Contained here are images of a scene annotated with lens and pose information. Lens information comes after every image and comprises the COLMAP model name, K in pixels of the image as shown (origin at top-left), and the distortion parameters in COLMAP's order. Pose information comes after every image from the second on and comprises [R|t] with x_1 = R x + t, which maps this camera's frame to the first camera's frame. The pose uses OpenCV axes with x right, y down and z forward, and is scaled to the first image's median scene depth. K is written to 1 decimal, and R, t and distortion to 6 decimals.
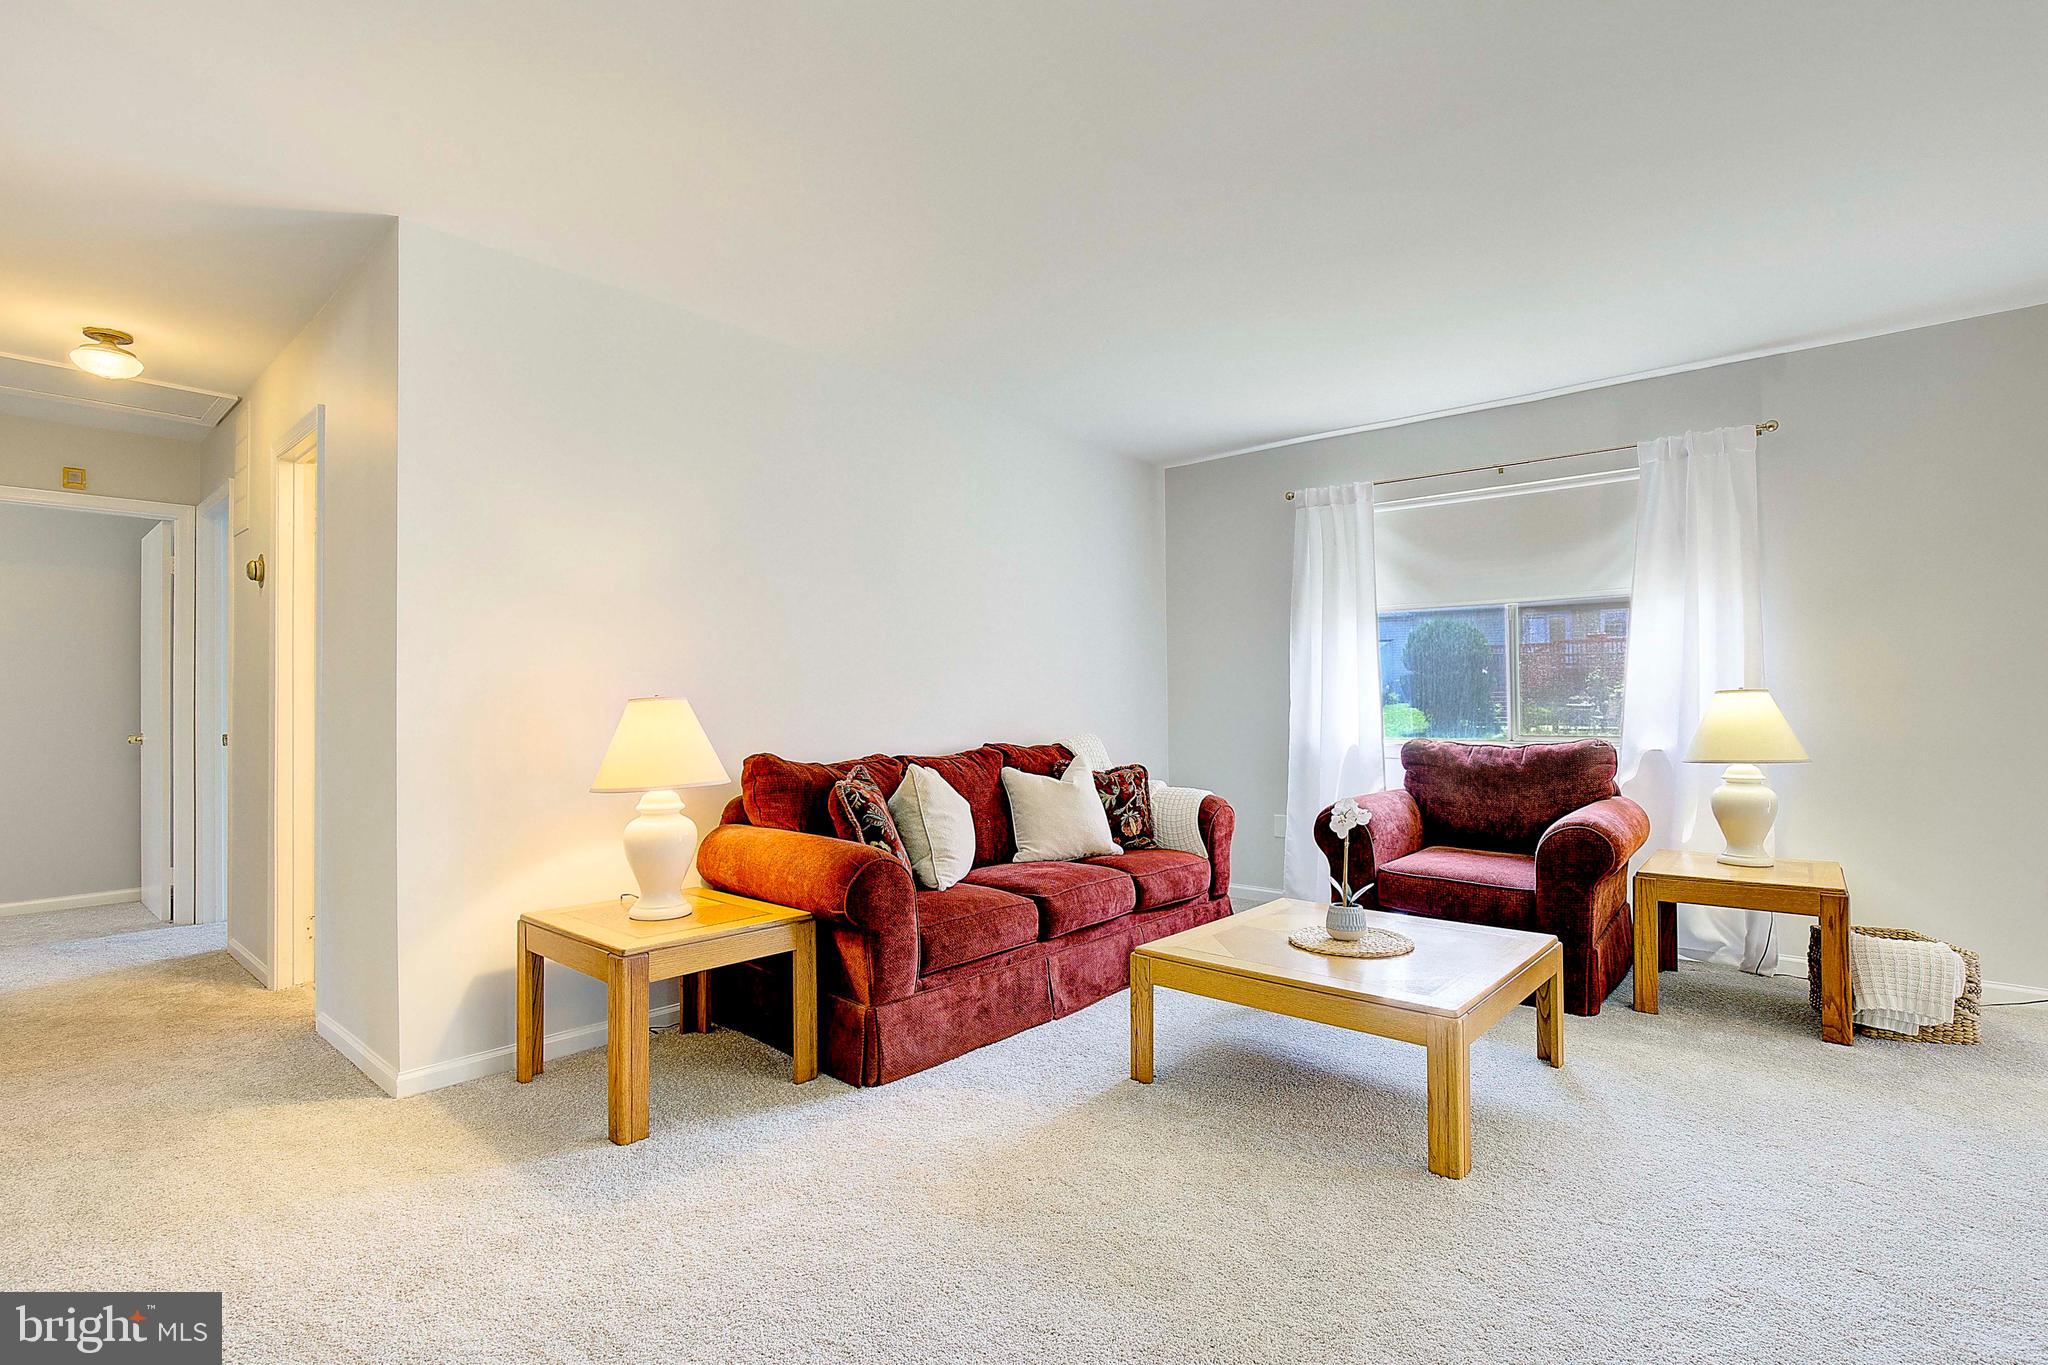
lens RADIAL K [[959.2, 0, 1053.9], [0, 959.2, 692.2], [0, 0, 1]] dist [-0.022349, 0.005604]
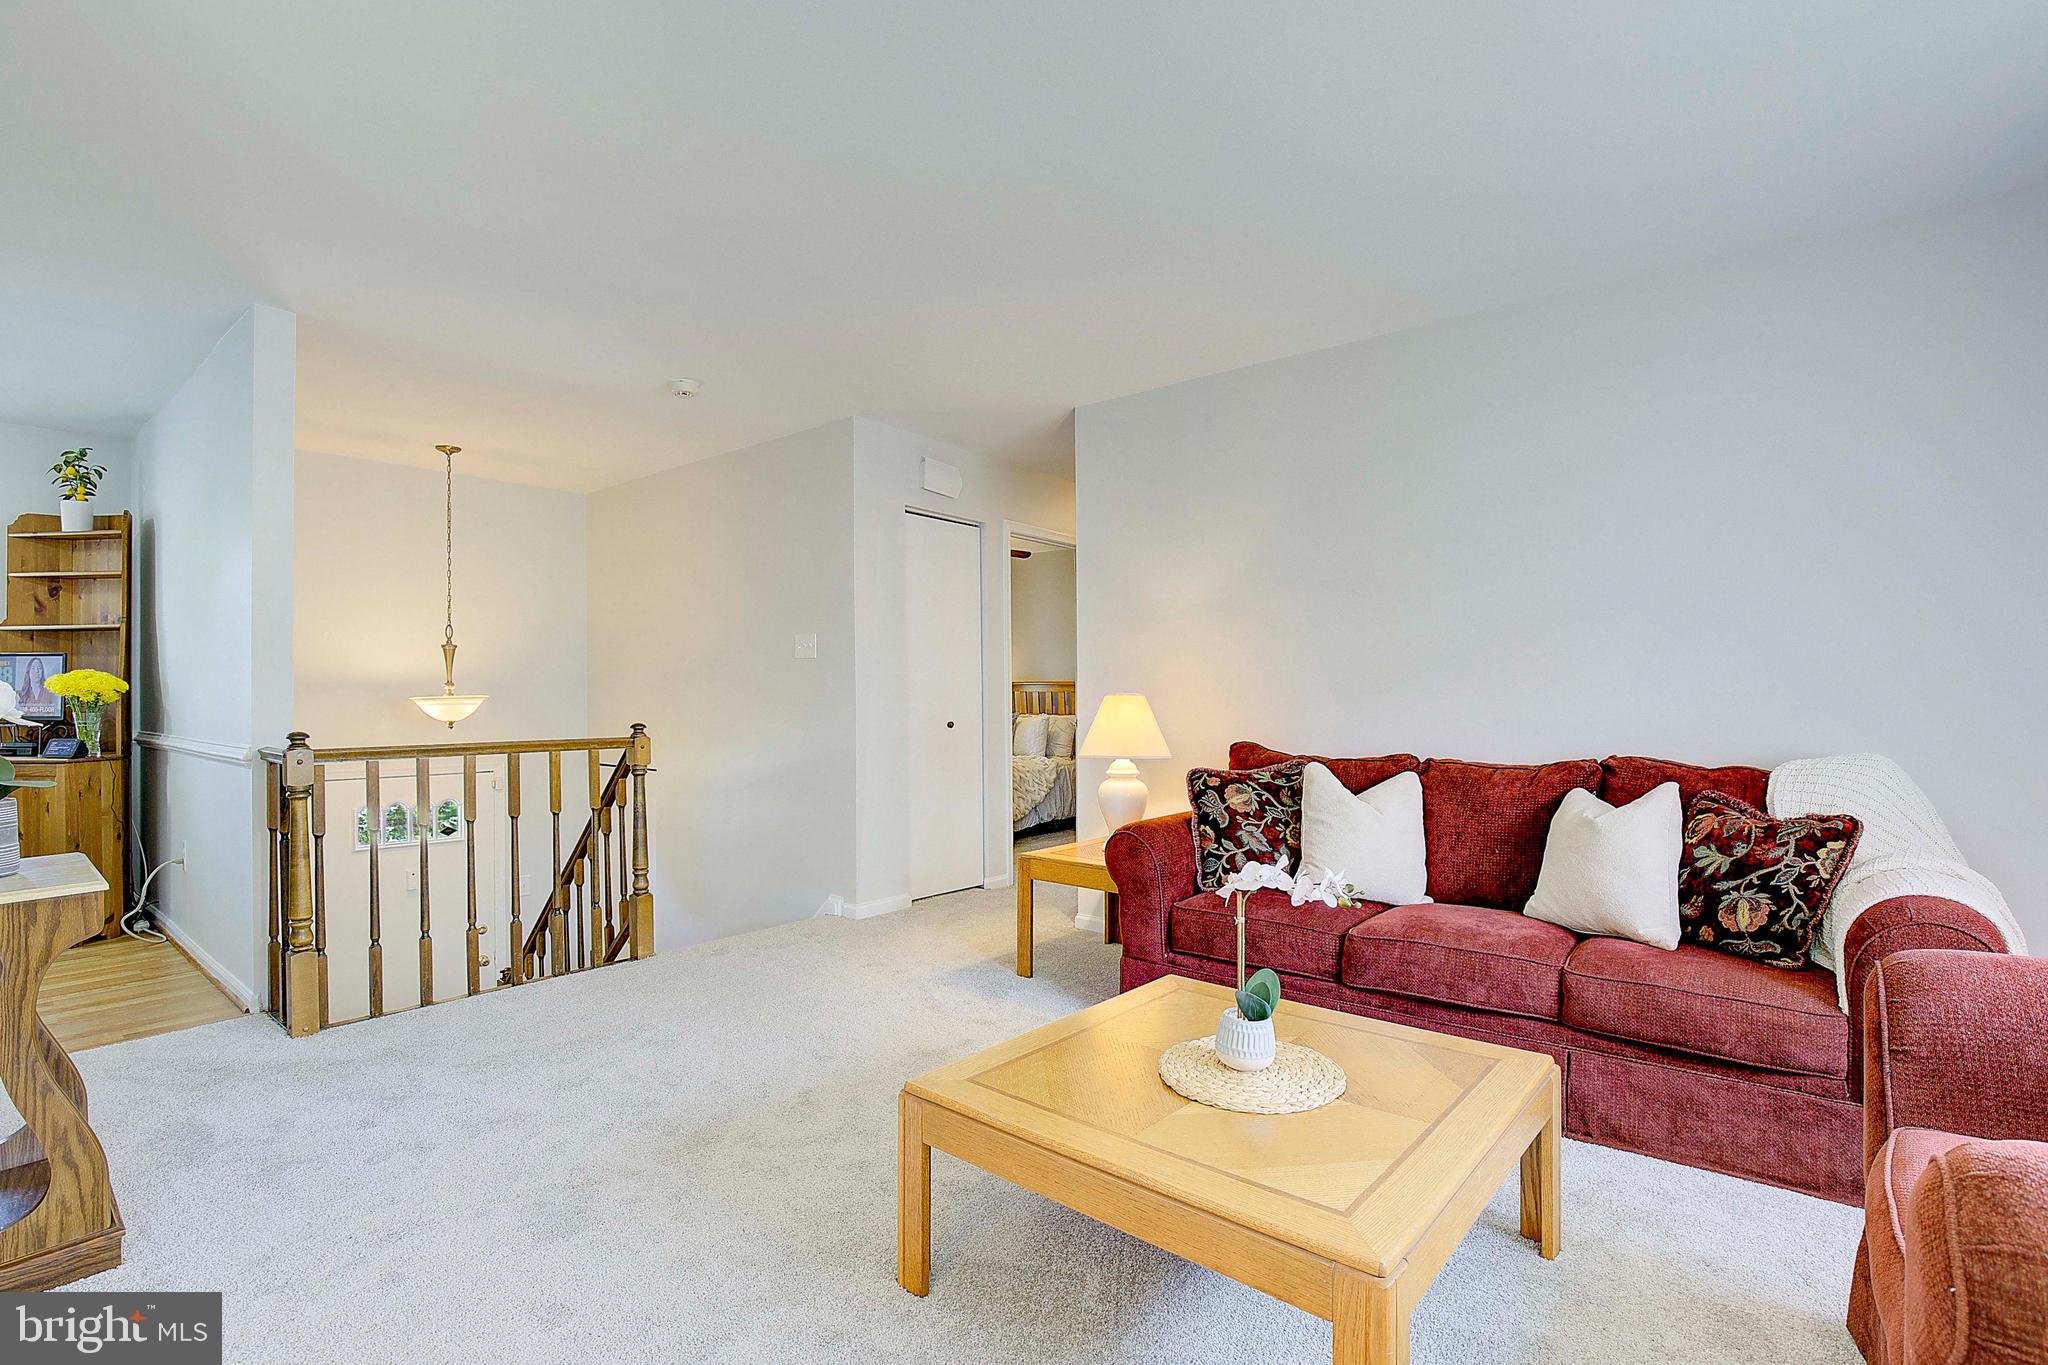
lens RADIAL K [[967.1, 0, 1021.7], [0, 967.1, 723.5], [0, 0, 1]] dist [-0.019667, 0.000239]
pose [[-0.028574, 0.017024, -0.999447, 0.779669], [0.007051, 0.999834, 0.016829, 0.018967], [0.999567, -0.006566, -0.028690, 0.717521]]
